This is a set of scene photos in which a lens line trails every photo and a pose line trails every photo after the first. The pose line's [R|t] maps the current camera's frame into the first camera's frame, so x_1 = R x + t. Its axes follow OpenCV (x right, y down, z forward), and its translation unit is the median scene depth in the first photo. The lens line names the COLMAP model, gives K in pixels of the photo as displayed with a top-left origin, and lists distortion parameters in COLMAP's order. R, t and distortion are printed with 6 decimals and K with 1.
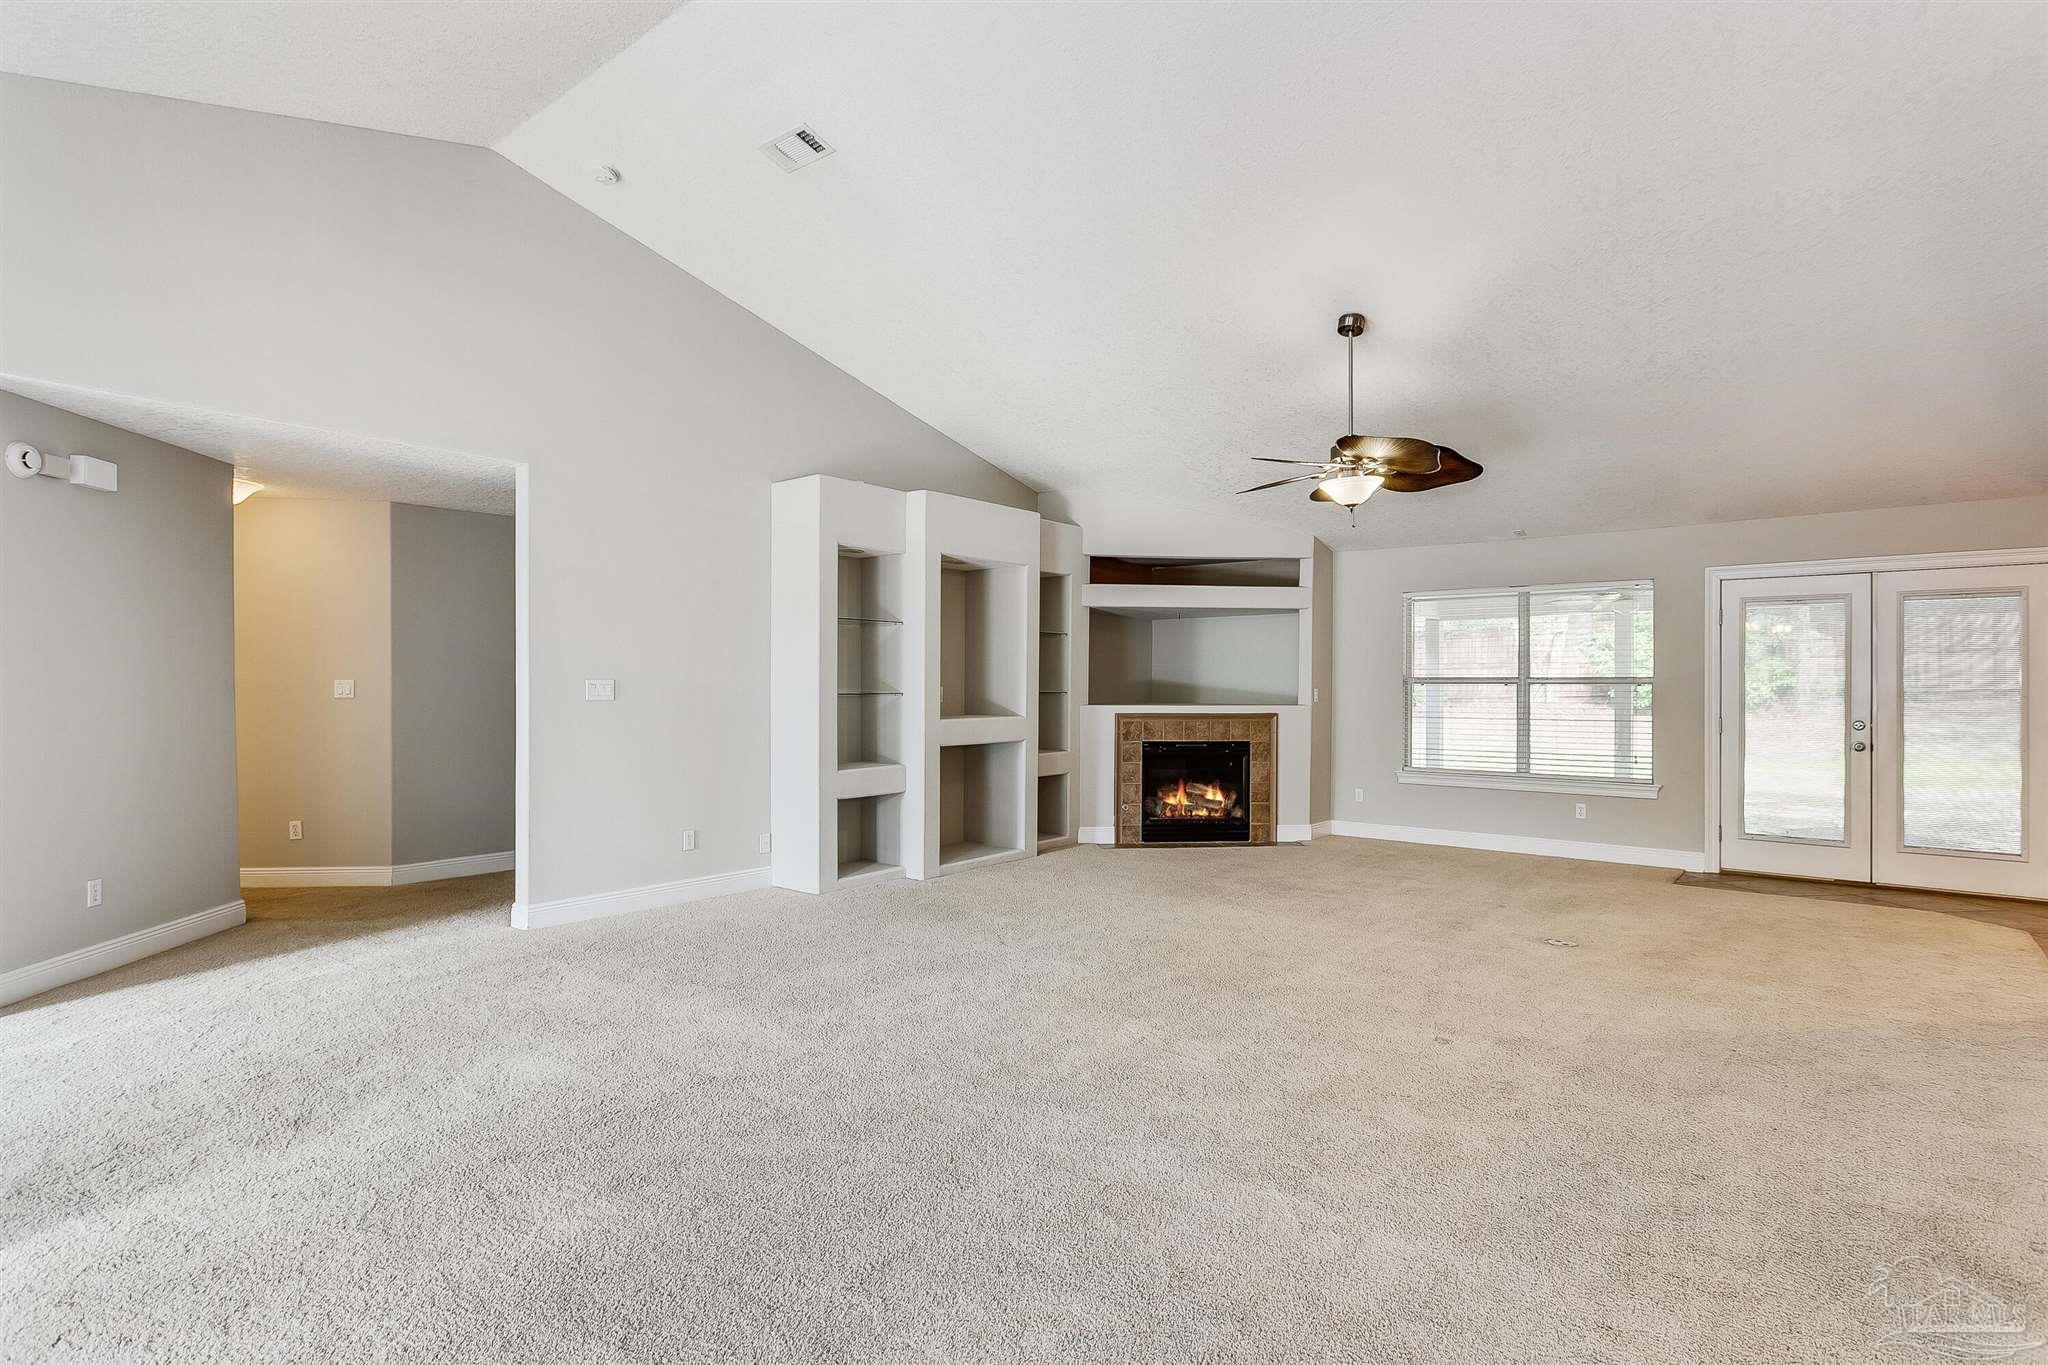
lens RADIAL K [[1036.2, 0, 1021.9], [0, 1036.2, 682.6], [0, 0, 1]] dist [0.005015, 0.000370]
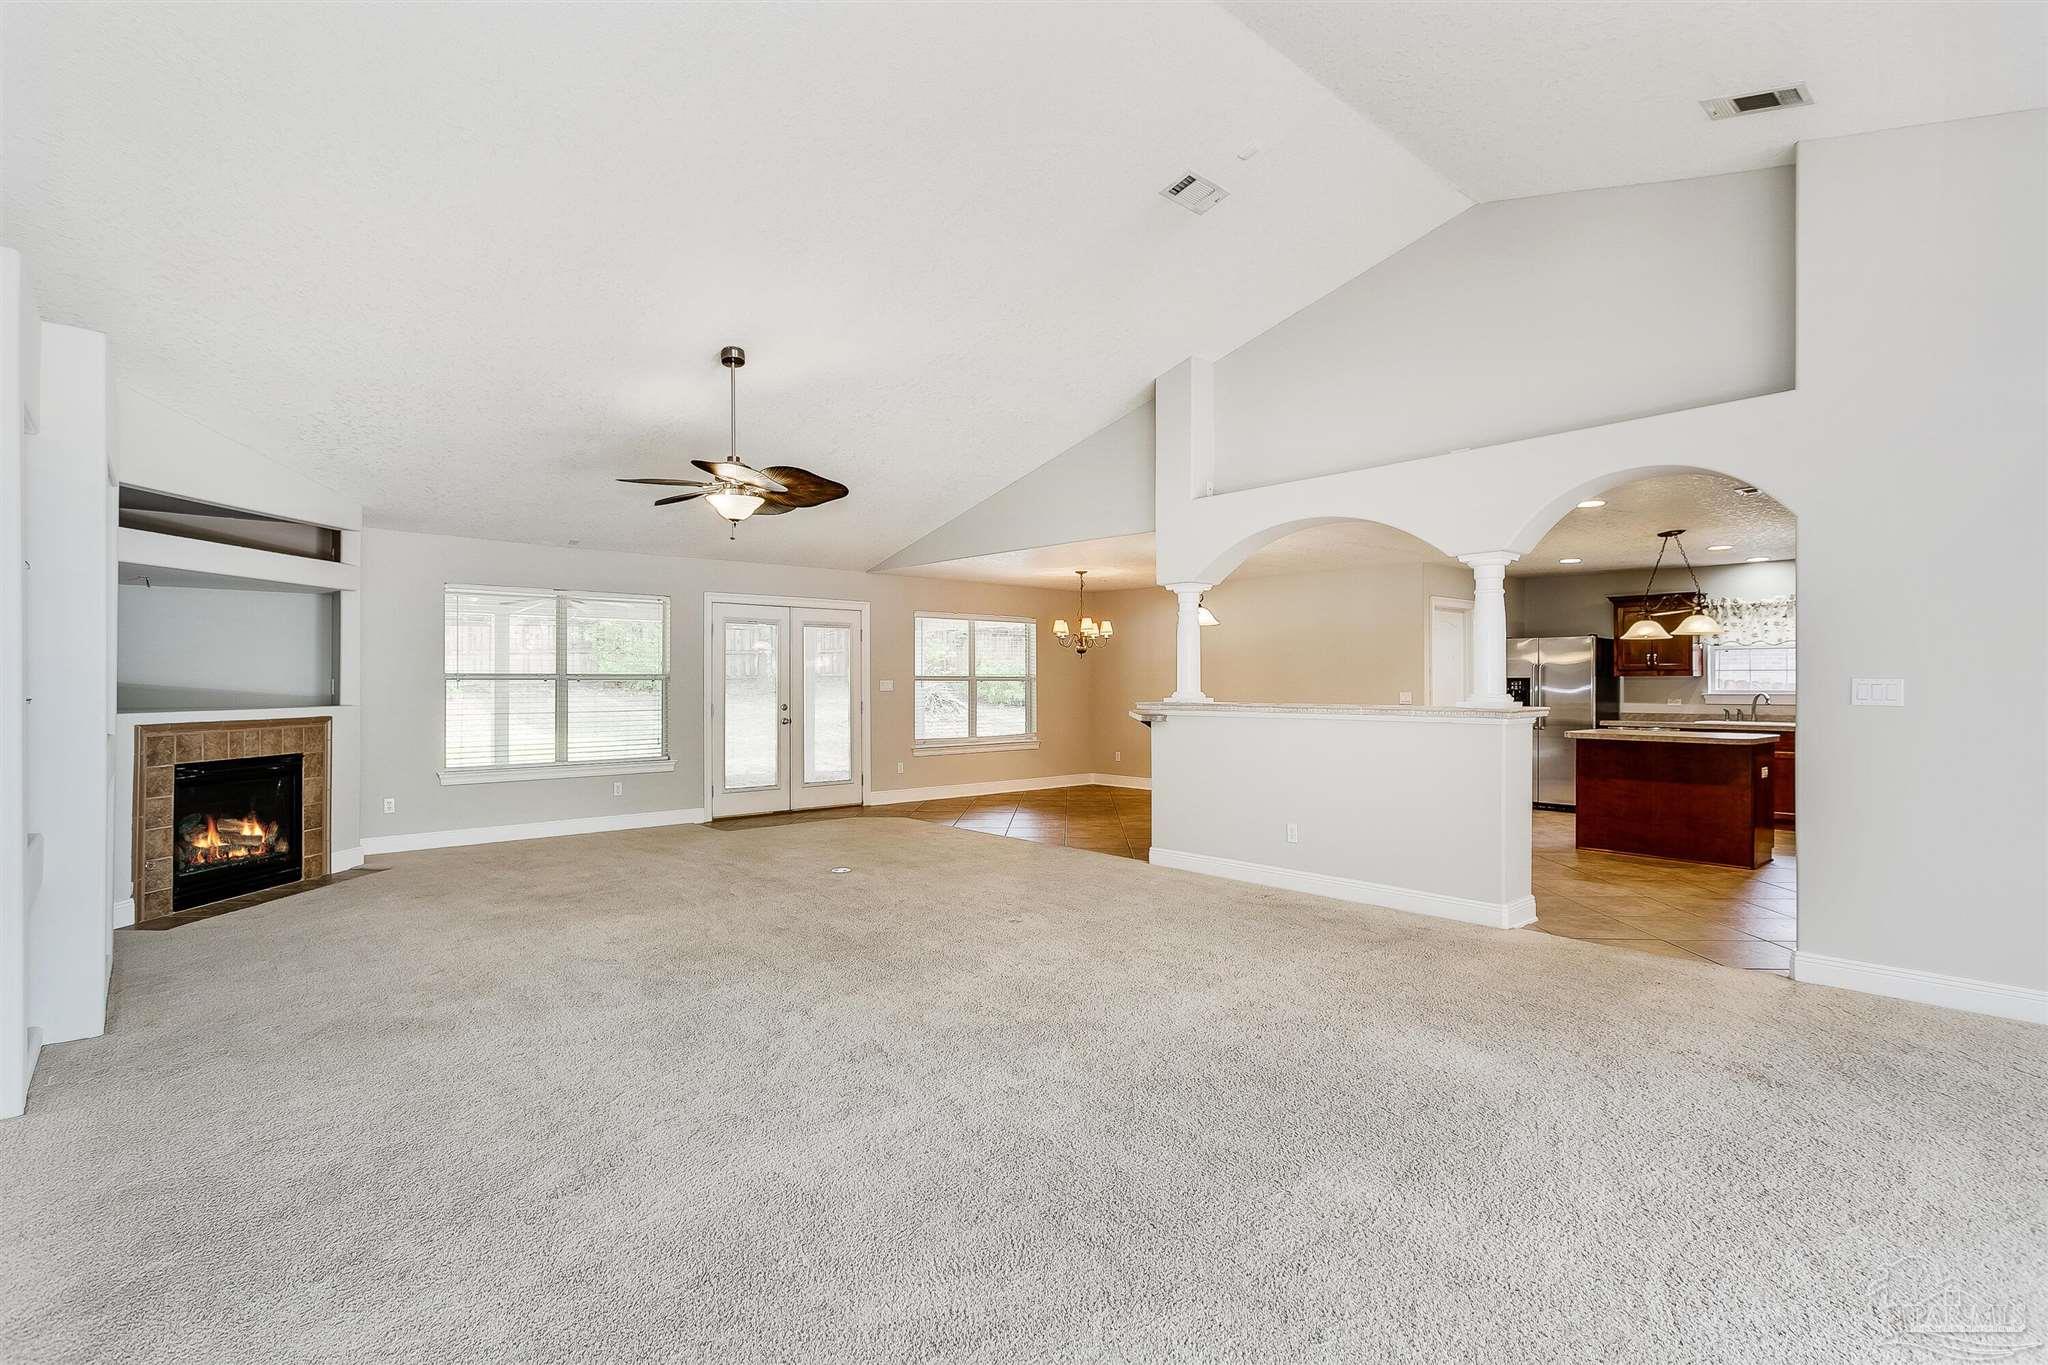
lens RADIAL K [[977.6, 0, 1028.6], [0, 977.6, 677.9], [0, 0, 1]] dist [0.005621, 0.001402]
pose [[0.156162, 0.001510, 0.987730, -0.442872], [-0.001892, 0.999997, -0.001229, -0.000590], [-0.987730, -0.001677, 0.156164, 0.348842]]
